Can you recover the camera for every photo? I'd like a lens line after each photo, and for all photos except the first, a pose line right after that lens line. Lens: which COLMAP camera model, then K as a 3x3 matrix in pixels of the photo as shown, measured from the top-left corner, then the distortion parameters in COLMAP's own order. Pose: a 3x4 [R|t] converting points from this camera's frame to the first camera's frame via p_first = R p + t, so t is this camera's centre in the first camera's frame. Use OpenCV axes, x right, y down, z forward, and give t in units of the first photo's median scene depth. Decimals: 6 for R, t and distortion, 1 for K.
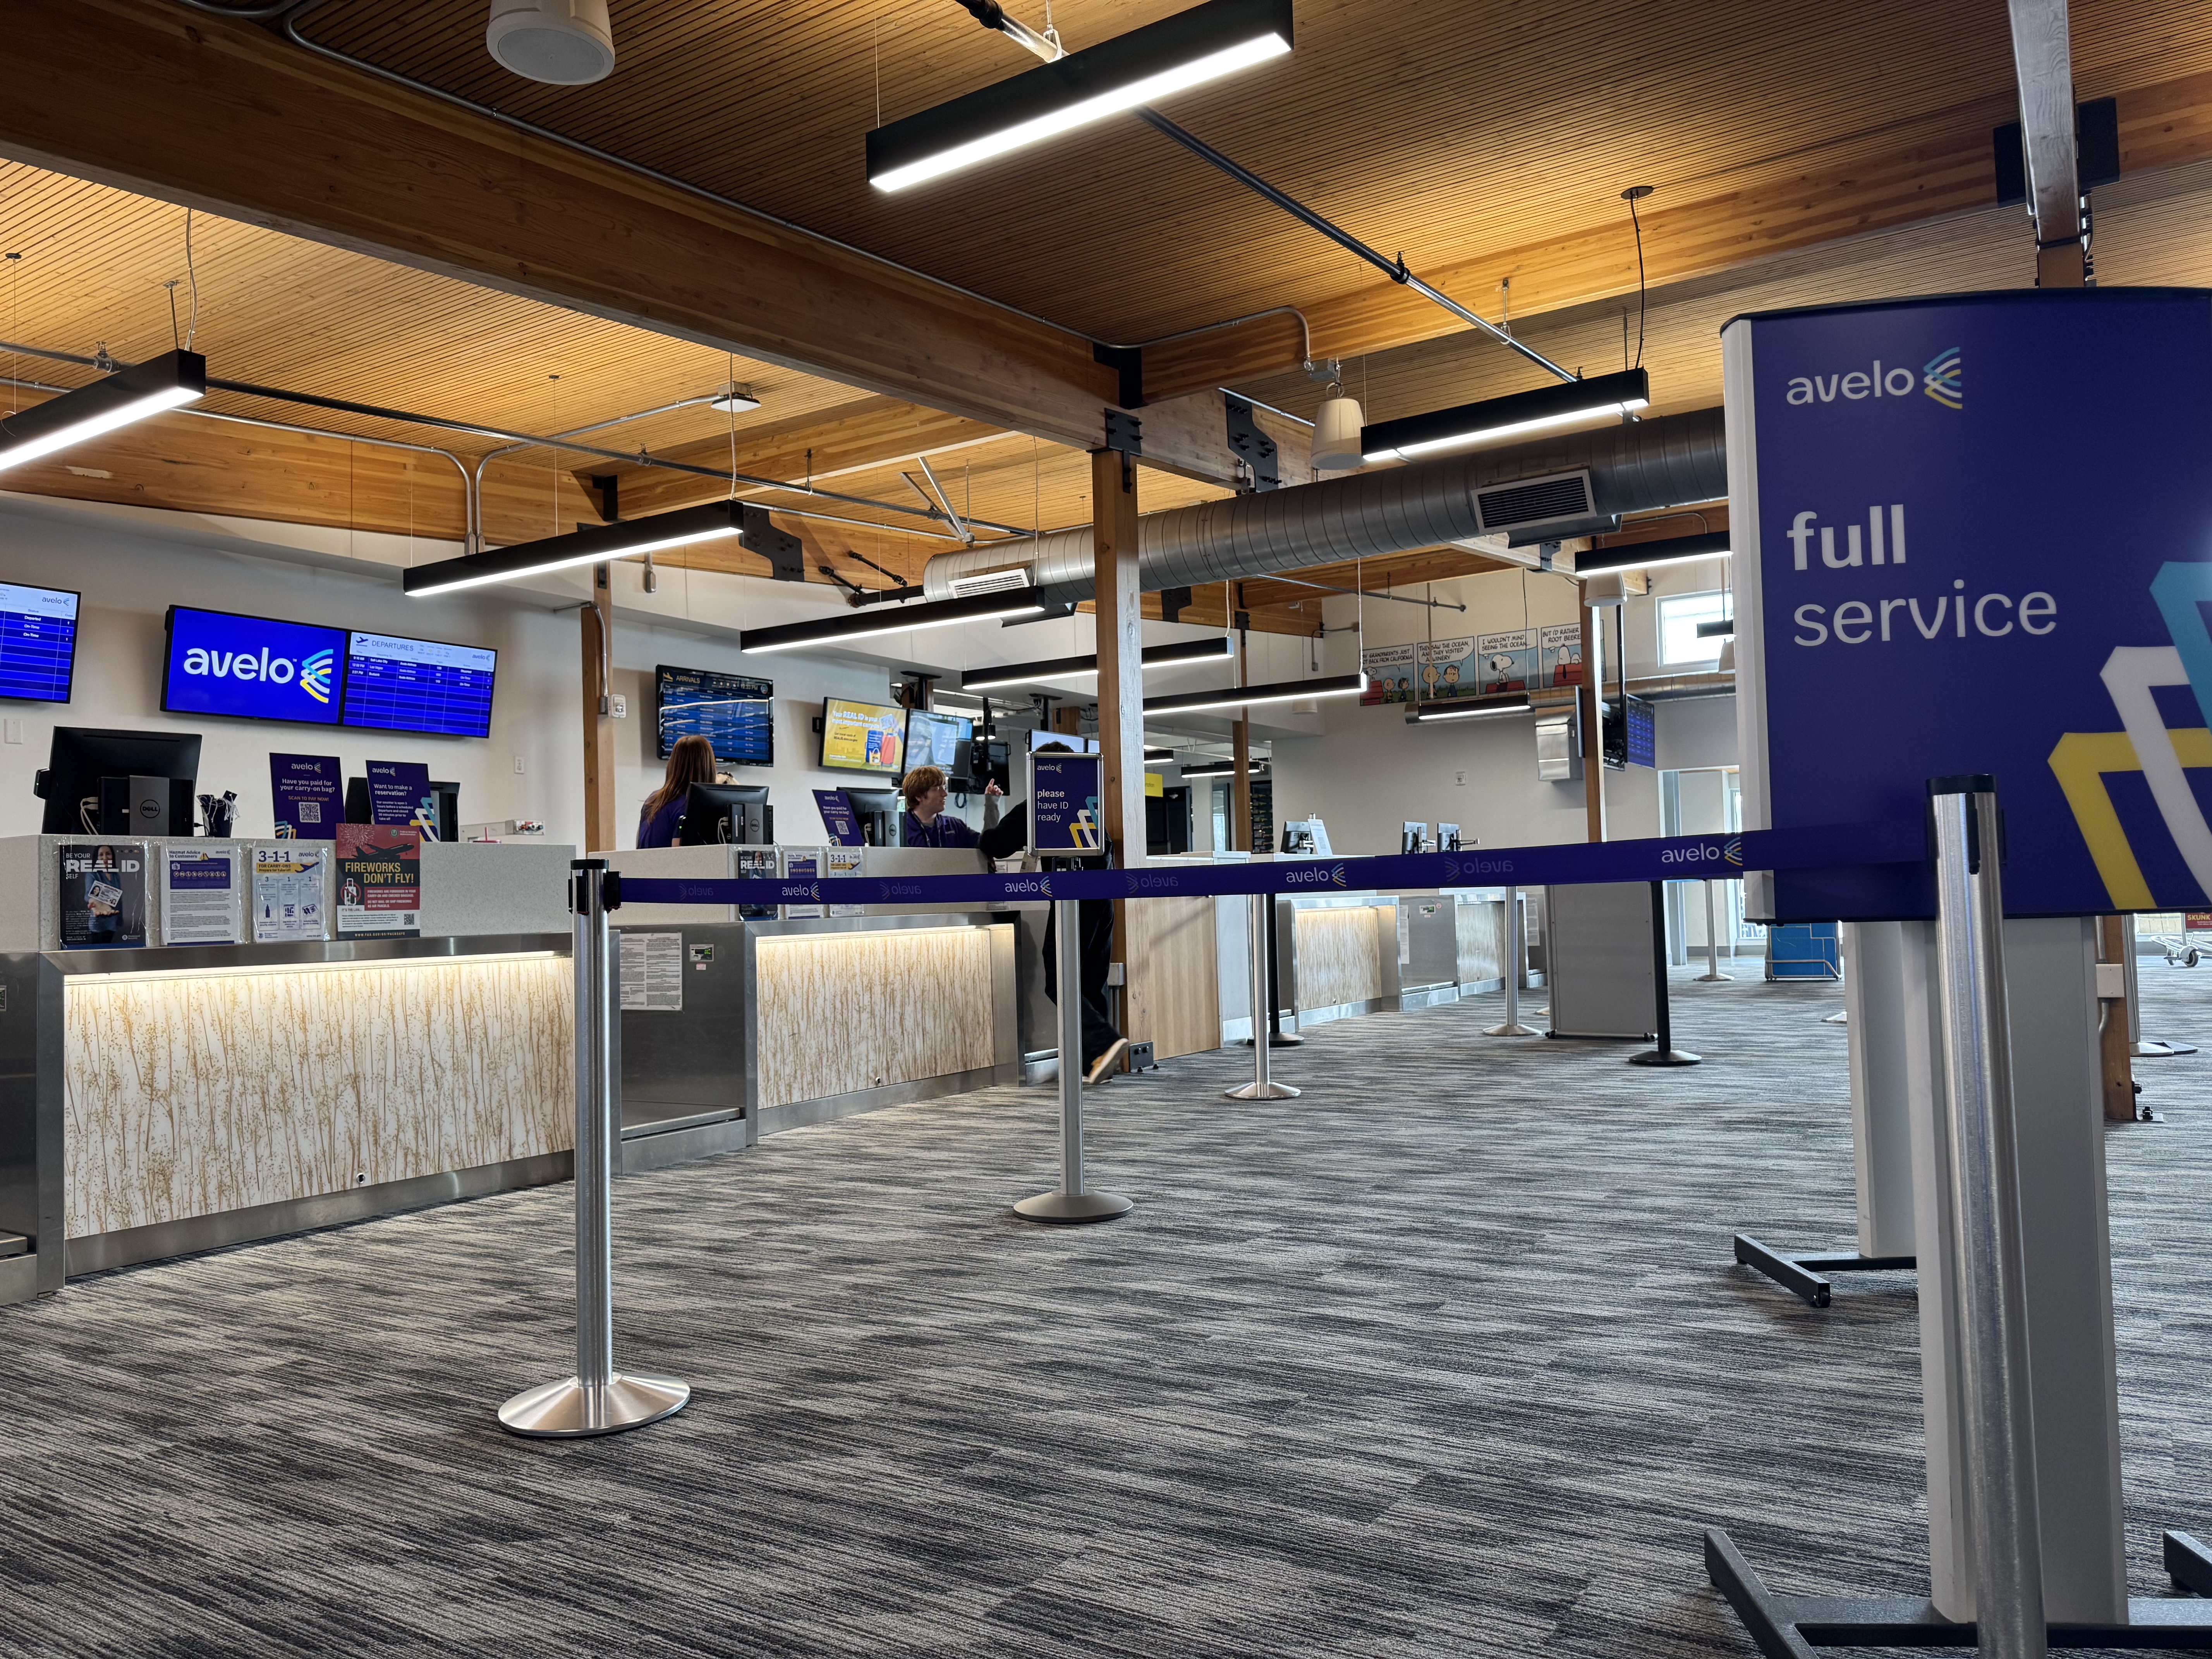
lens RADIAL K [[1559.5, 0, 1114.2], [0, 1559.5, 837.7], [0, 0, 1]] dist [0.038437, -0.003776]
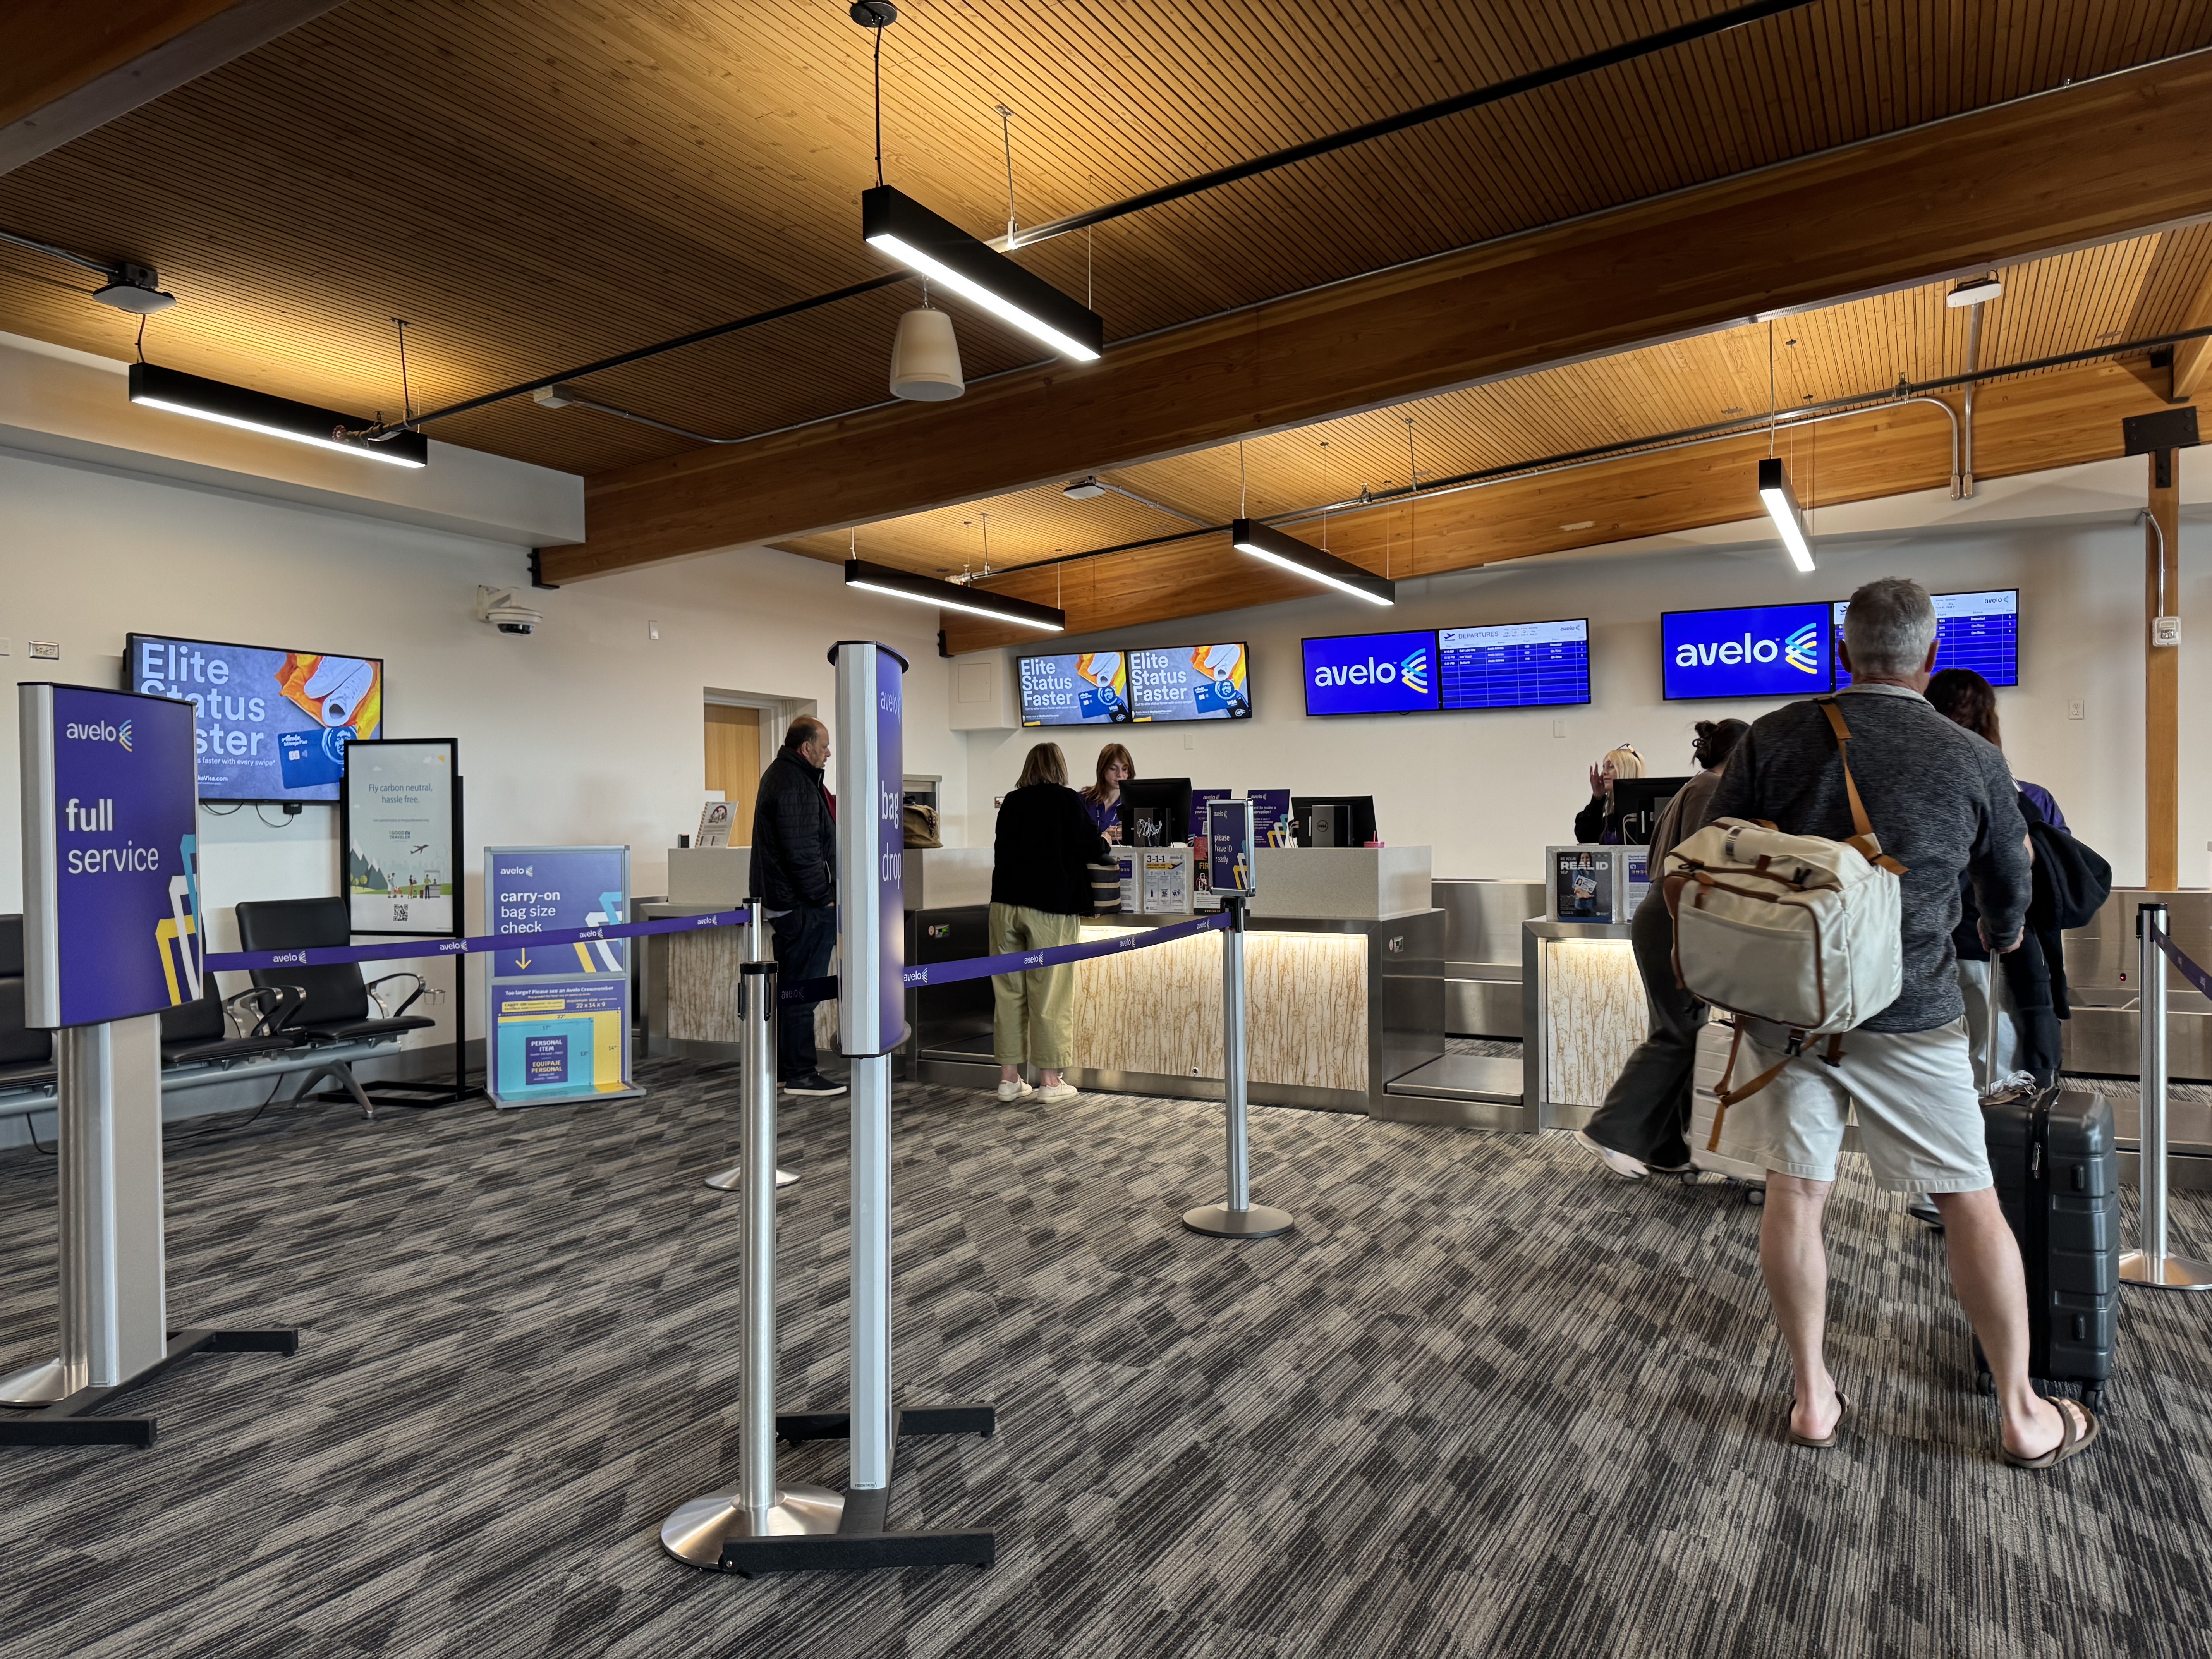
lens RADIAL K [[1559.5, 0, 1114.4], [0, 1559.5, 826.2], [0, 0, 1]] dist [0.038437, -0.003776]
pose [[0.089840, 0.033128, -0.995405, 1.057013], [0.044548, 0.998313, 0.037245, -0.083741], [0.994959, -0.047689, 0.088212, 0.837588]]
